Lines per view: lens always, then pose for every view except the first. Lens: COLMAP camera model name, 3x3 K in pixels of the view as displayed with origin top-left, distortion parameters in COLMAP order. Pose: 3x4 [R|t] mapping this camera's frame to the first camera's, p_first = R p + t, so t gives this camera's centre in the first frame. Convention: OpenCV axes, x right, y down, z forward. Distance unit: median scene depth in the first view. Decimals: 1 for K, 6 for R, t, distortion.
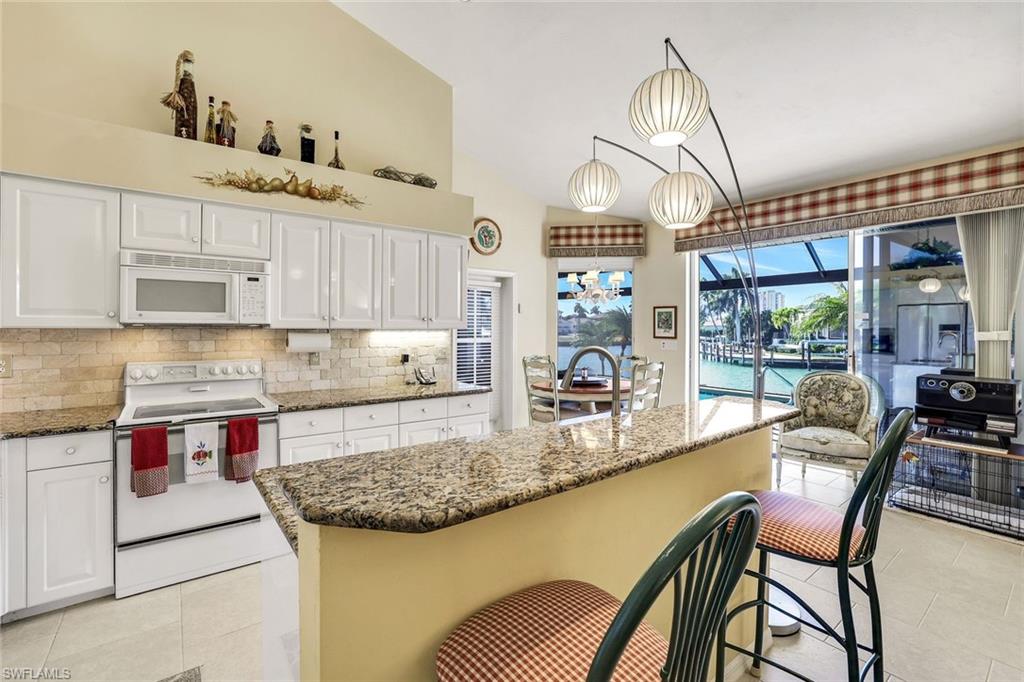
lens RADIAL K [[444.5, 0, 510.0], [0, 444.5, 327.7], [0, 0, 1]] dist [-0.028507, 0.007122]
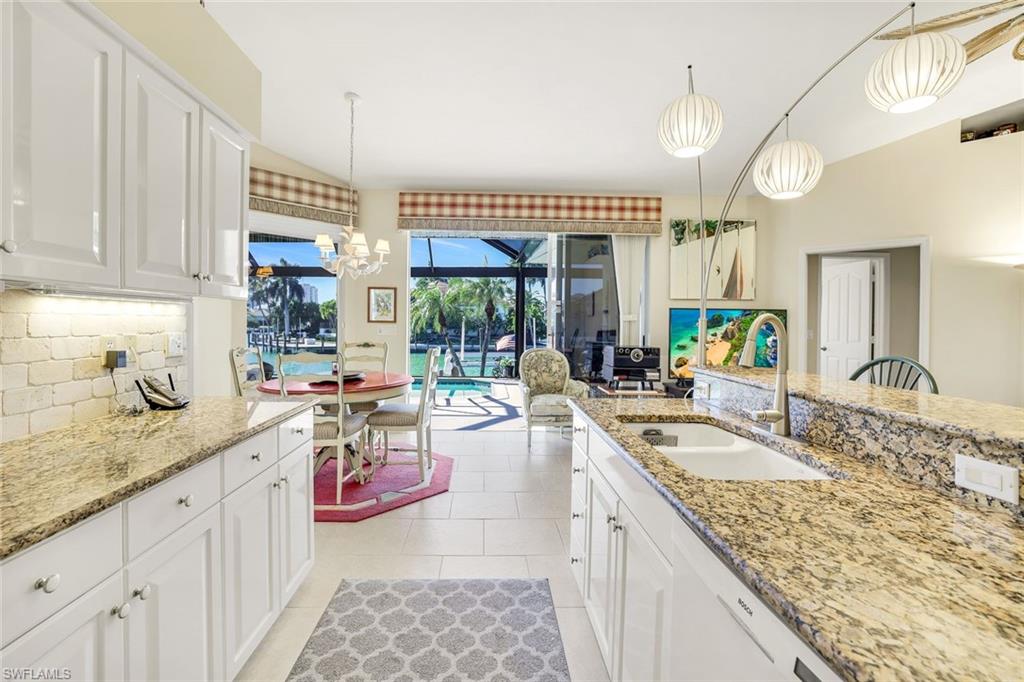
lens RADIAL K [[460.7, 0, 511.2], [0, 460.7, 325.5], [0, 0, 1]] dist [-0.016427, -0.000301]
pose [[0.568983, -0.007130, 0.822319, -0.328665], [-0.007104, 0.999882, 0.013585, 0.019518], [-0.822319, -0.013571, 0.568865, 0.319585]]
